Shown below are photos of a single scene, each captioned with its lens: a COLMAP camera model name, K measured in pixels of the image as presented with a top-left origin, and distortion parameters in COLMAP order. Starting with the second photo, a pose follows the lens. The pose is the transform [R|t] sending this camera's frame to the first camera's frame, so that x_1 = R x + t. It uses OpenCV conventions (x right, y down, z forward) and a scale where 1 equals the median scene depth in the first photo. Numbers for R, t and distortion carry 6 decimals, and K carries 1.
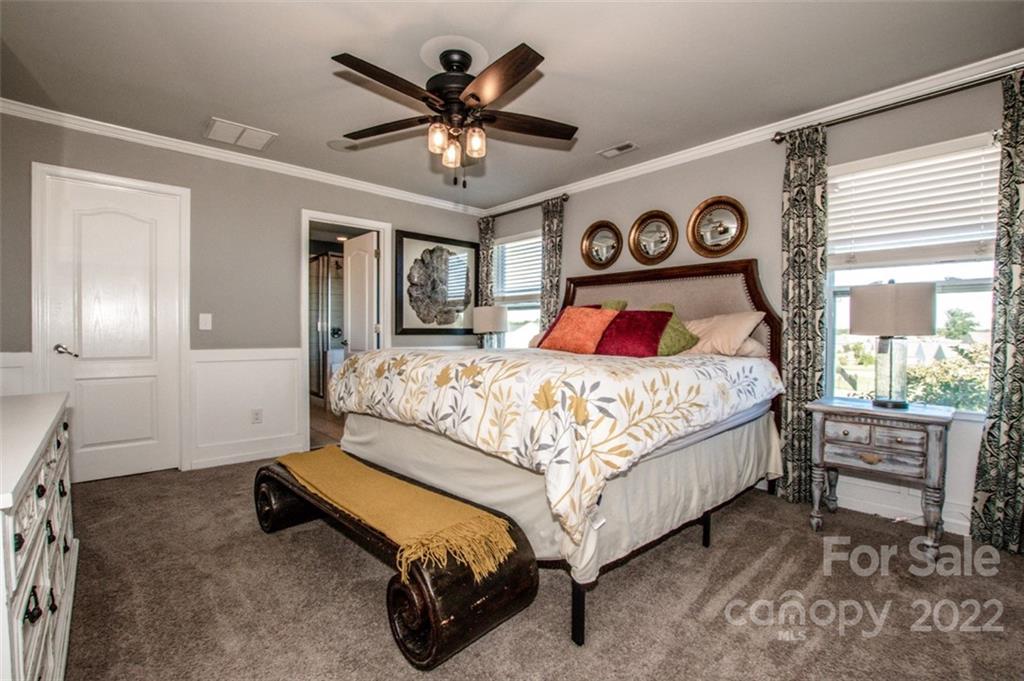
lens RADIAL K [[462.6, 0, 503.4], [0, 462.6, 338.7], [0, 0, 1]] dist [-0.029011, 0.004129]
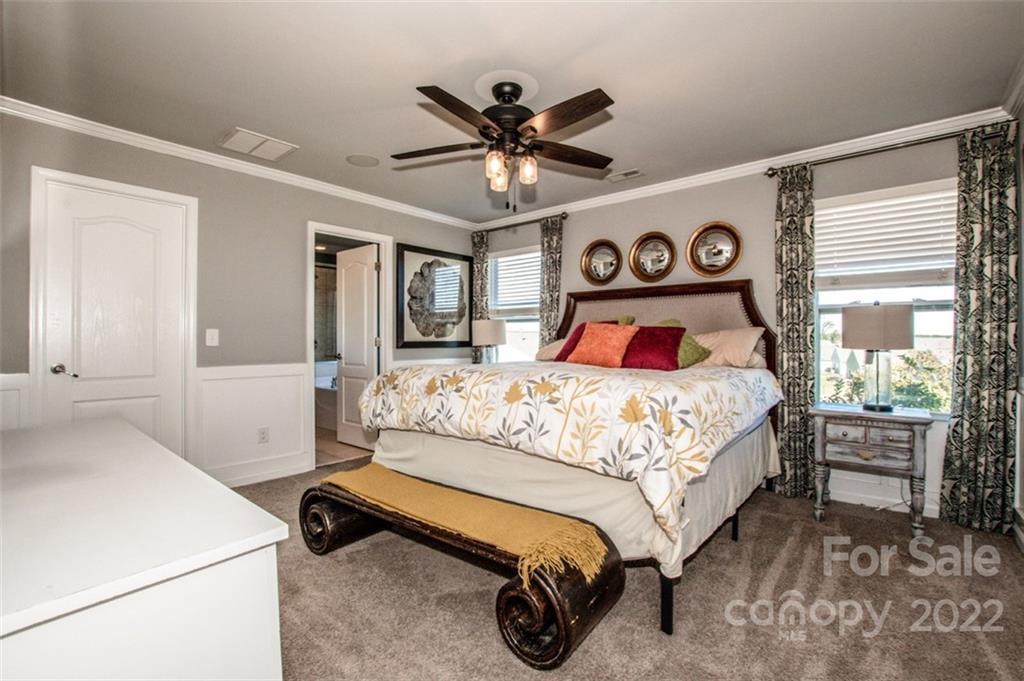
lens RADIAL K [[462.6, 0, 521.4], [0, 462.6, 339.5], [0, 0, 1]] dist [-0.029011, 0.004129]
pose [[0.991197, -0.005138, 0.132297, -0.190106], [0.007368, 0.999839, -0.016371, -0.017323], [-0.132191, 0.017202, 0.991075, -0.036454]]
